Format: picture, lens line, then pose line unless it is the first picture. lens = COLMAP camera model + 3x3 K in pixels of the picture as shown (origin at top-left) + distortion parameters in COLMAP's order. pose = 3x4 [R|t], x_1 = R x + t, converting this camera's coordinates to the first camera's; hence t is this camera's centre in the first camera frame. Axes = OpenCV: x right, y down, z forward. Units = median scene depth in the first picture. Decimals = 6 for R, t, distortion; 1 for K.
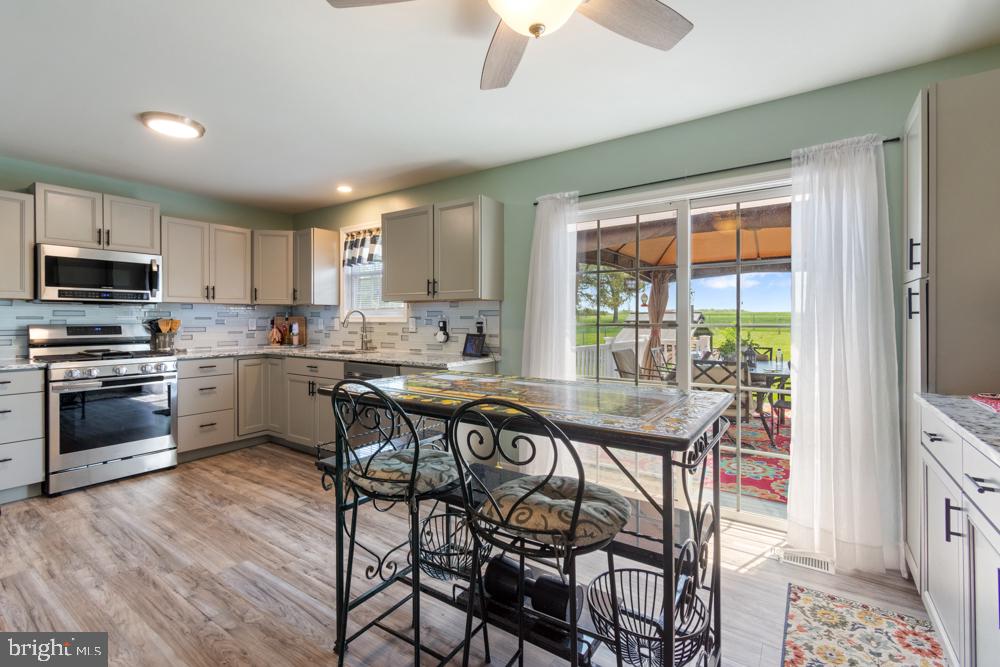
lens RADIAL K [[446.0, 0, 504.6], [0, 446.0, 320.0], [0, 0, 1]] dist [0.004804, -0.001576]
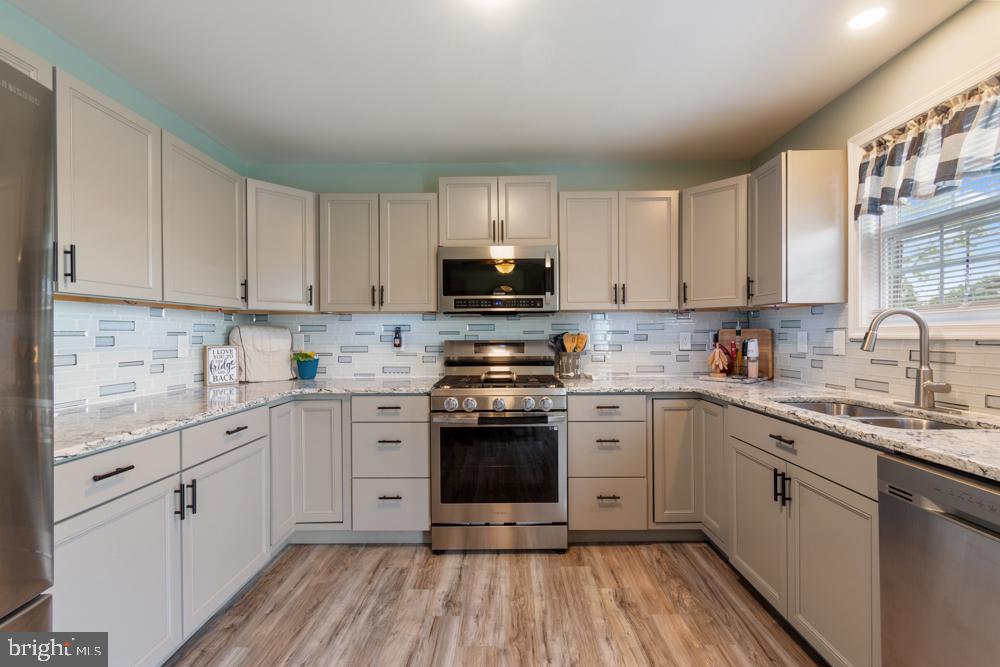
lens RADIAL K [[446.0, 0, 501.9], [0, 446.0, 336.5], [0, 0, 1]] dist [0.004804, -0.001576]
pose [[0.557818, -0.000384, -0.829963, -0.209687], [0.003956, 0.999990, 0.002196, 0.000627], [0.829954, -0.004508, 0.557814, 0.502399]]
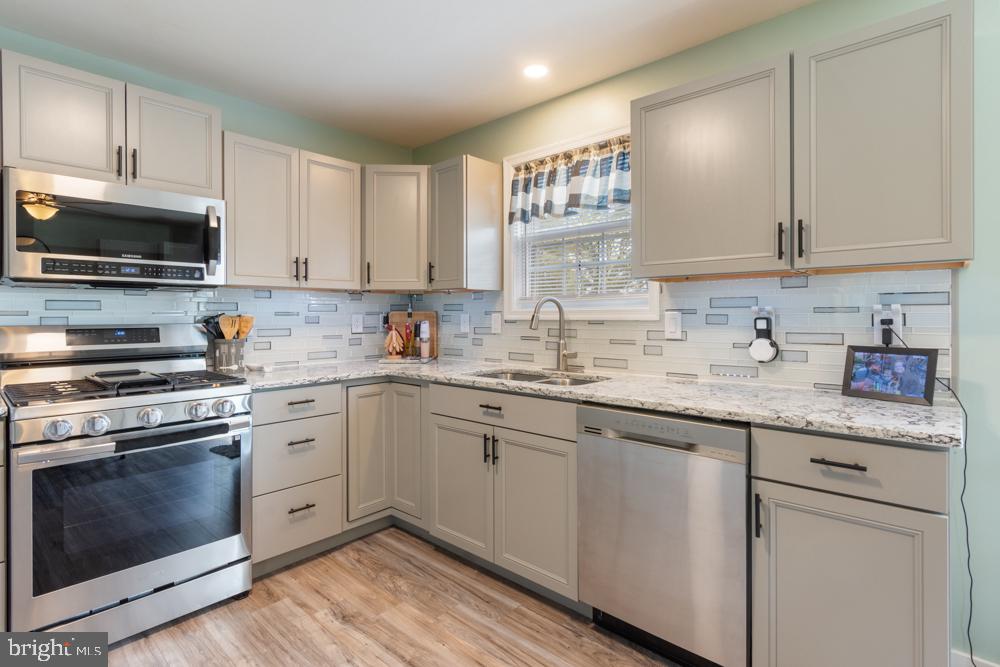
lens RADIAL K [[500.5, 0, 505.5], [0, 500.5, 314.2], [0, 0, 1]] dist [0.003050, -0.001921]
pose [[0.990481, -0.003228, -0.137614, -0.324053], [0.002674, 0.999988, -0.004213, 0.000435], [0.137626, 0.003805, 0.990477, 0.416357]]
